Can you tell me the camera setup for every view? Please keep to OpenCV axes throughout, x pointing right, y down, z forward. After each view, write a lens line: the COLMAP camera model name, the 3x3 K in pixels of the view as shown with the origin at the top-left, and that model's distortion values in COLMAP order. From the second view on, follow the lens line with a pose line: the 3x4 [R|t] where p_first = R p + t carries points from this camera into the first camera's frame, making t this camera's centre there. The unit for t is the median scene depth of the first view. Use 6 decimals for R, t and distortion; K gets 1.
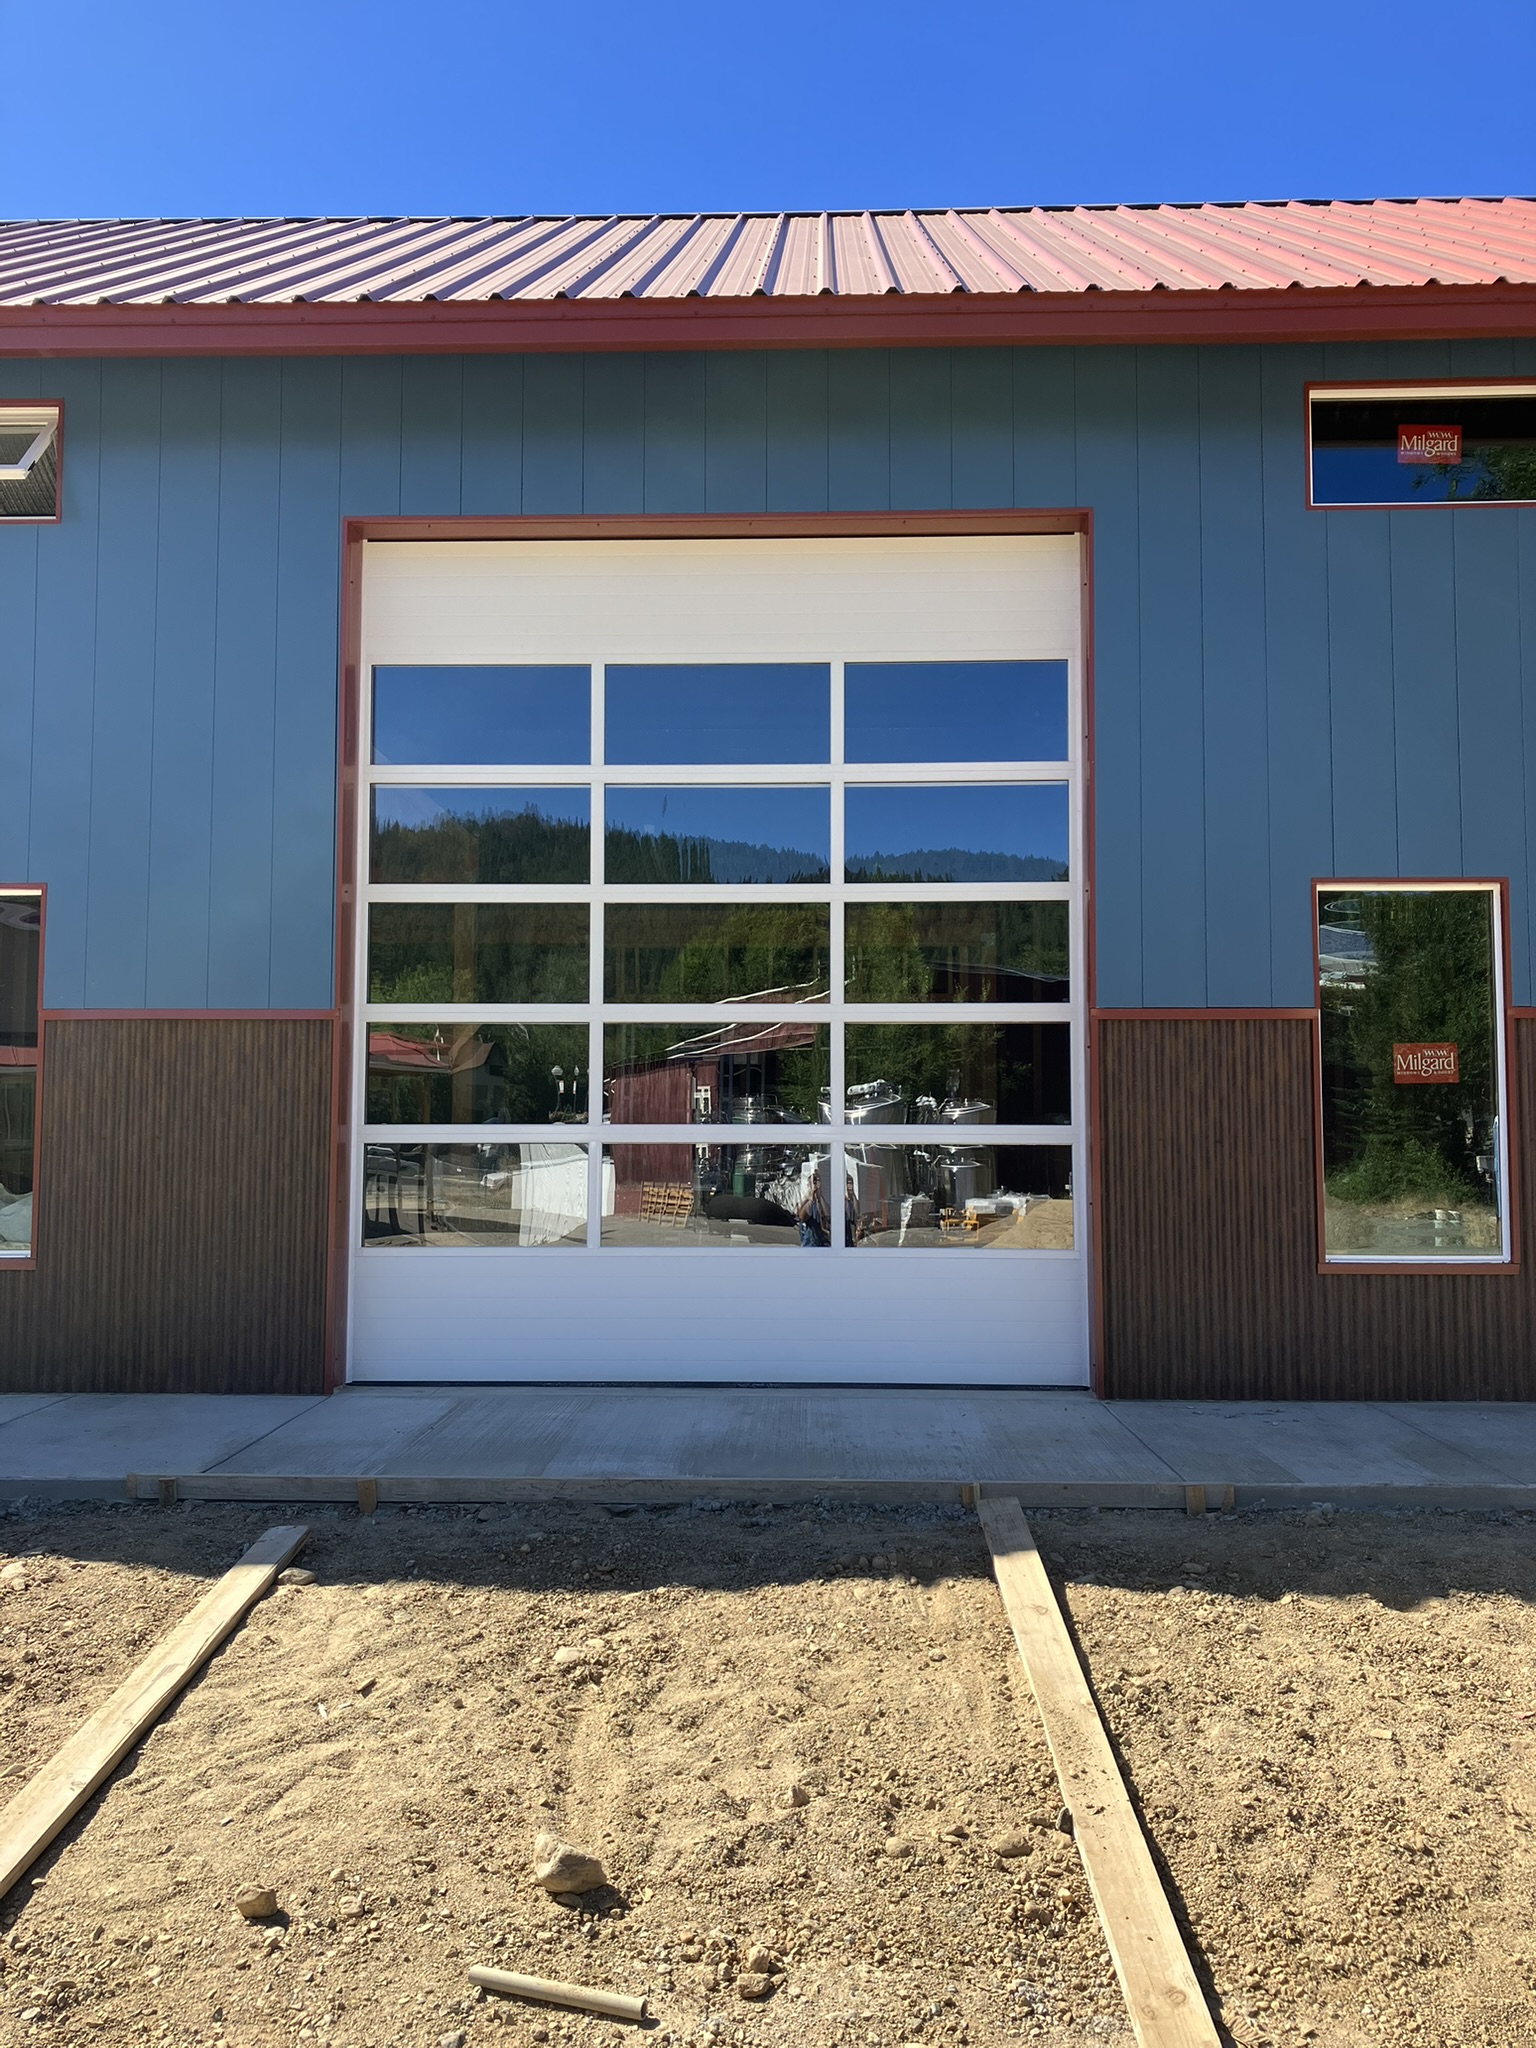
lens RADIAL K [[1680.7, 0, 768.0], [0, 1680.7, 1024.0], [0, 0, 1]] dist [0.007161, -0.001983]
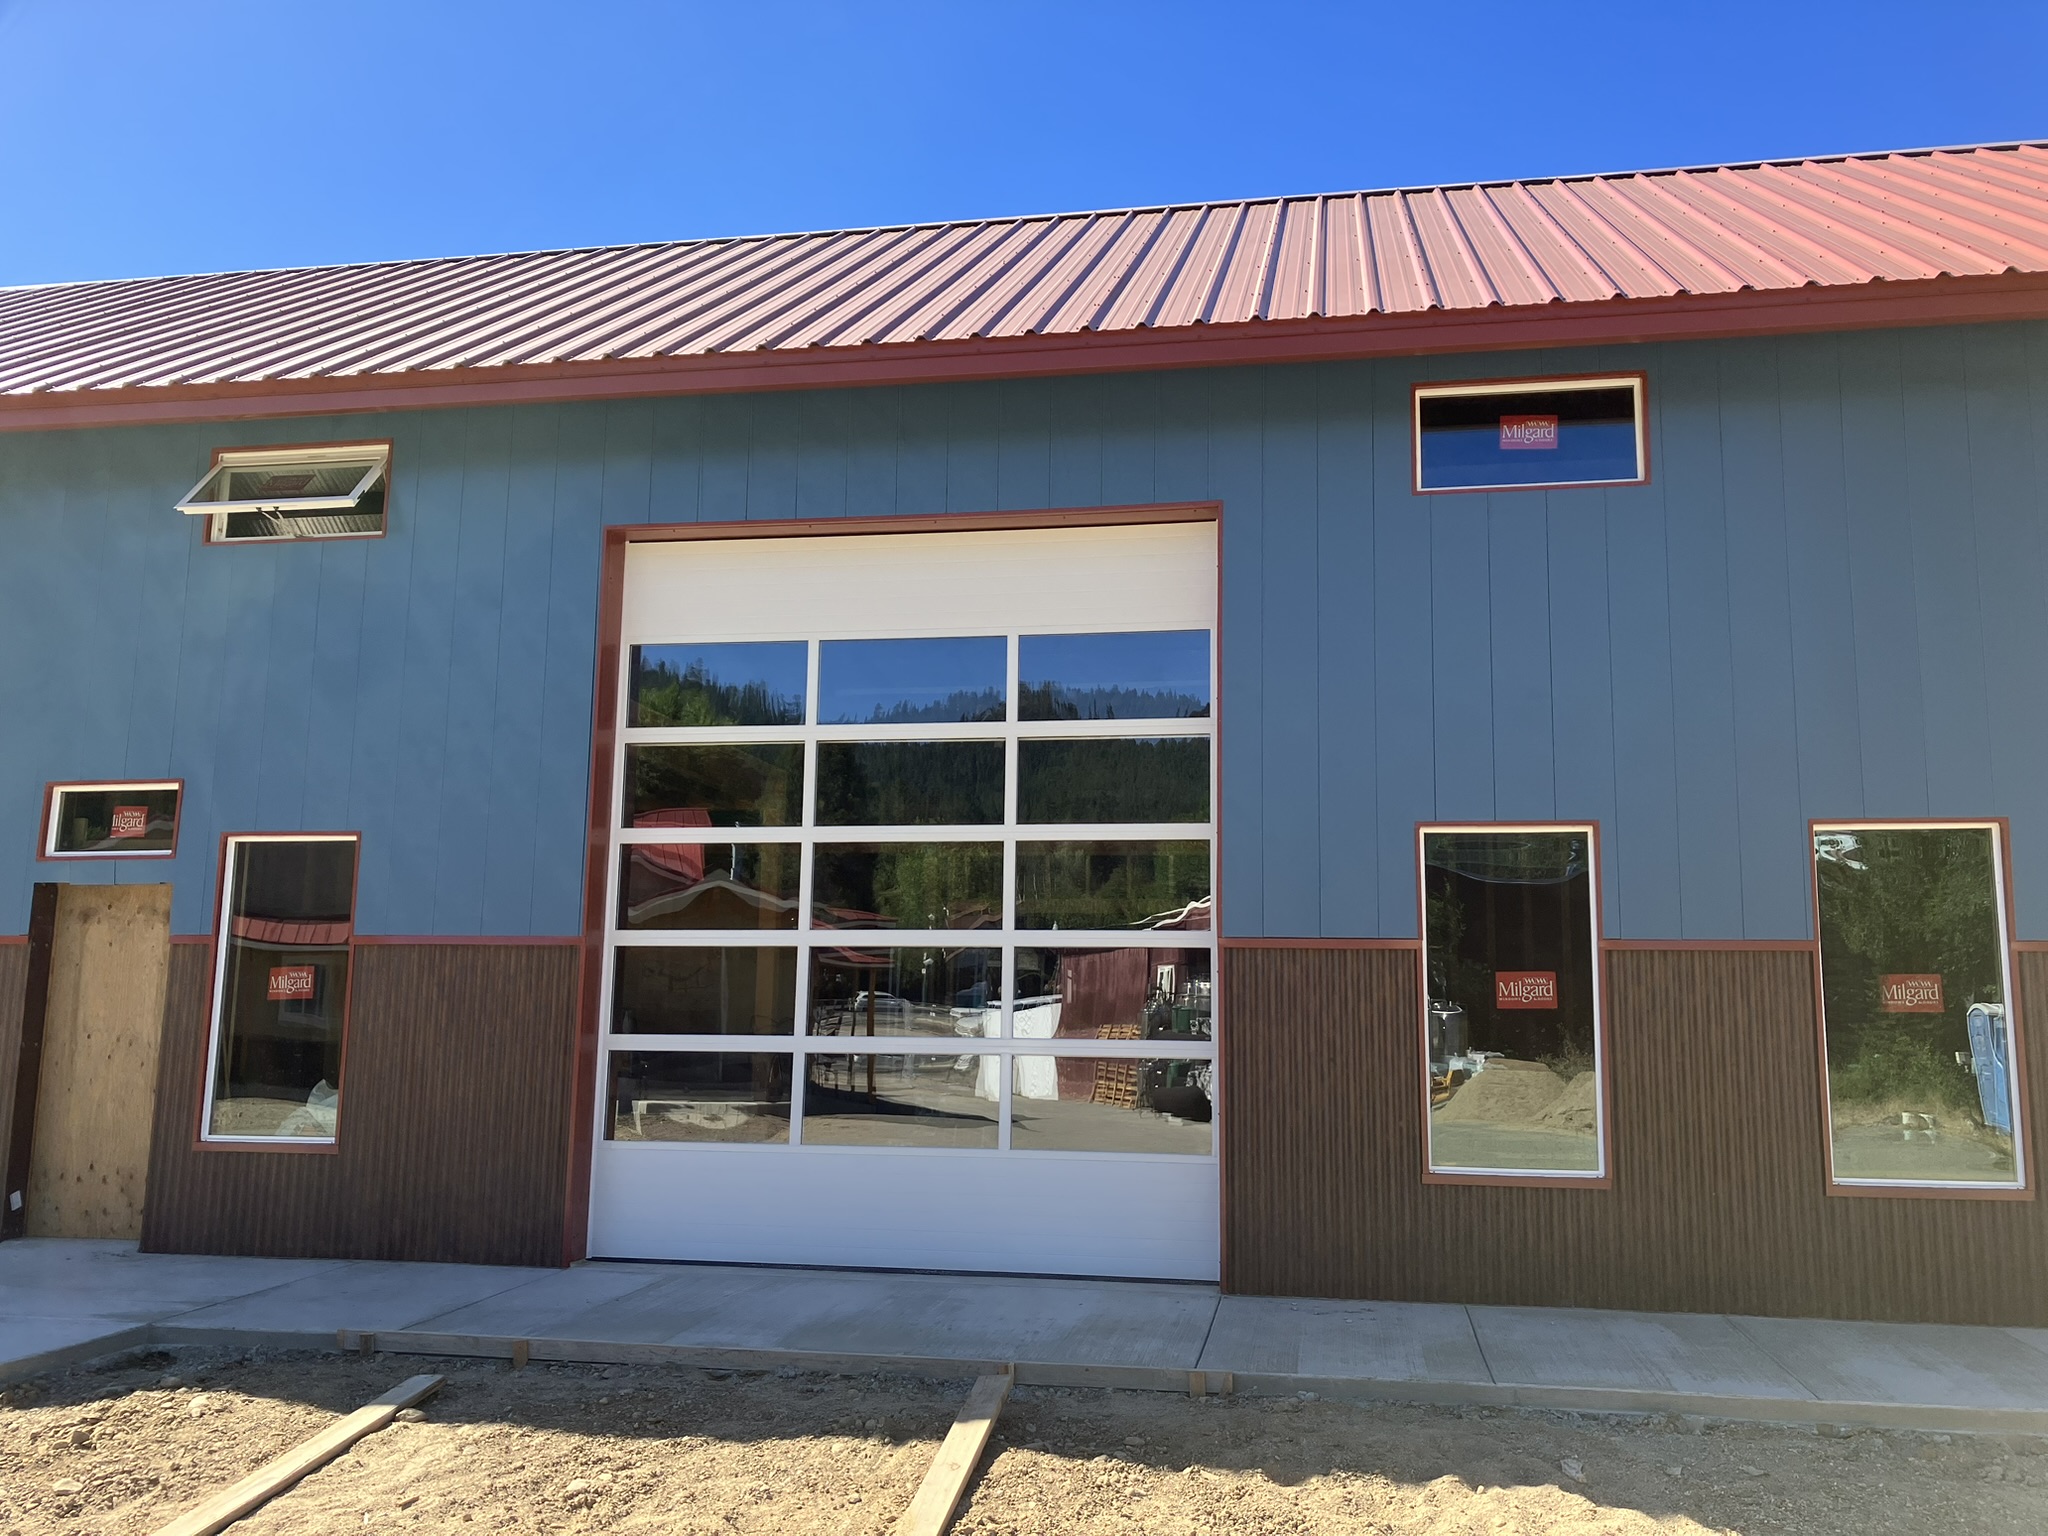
lens RADIAL K [[1665.6, 0, 1024.0], [0, 1665.6, 768.0], [0, 0, 1]] dist [-0.002845, 0.037676]
pose [[0.989794, -0.011048, -0.142078, 0.227294], [-0.000435, 0.996752, -0.080536, -0.034056], [0.142507, 0.079776, 0.986574, -0.129551]]
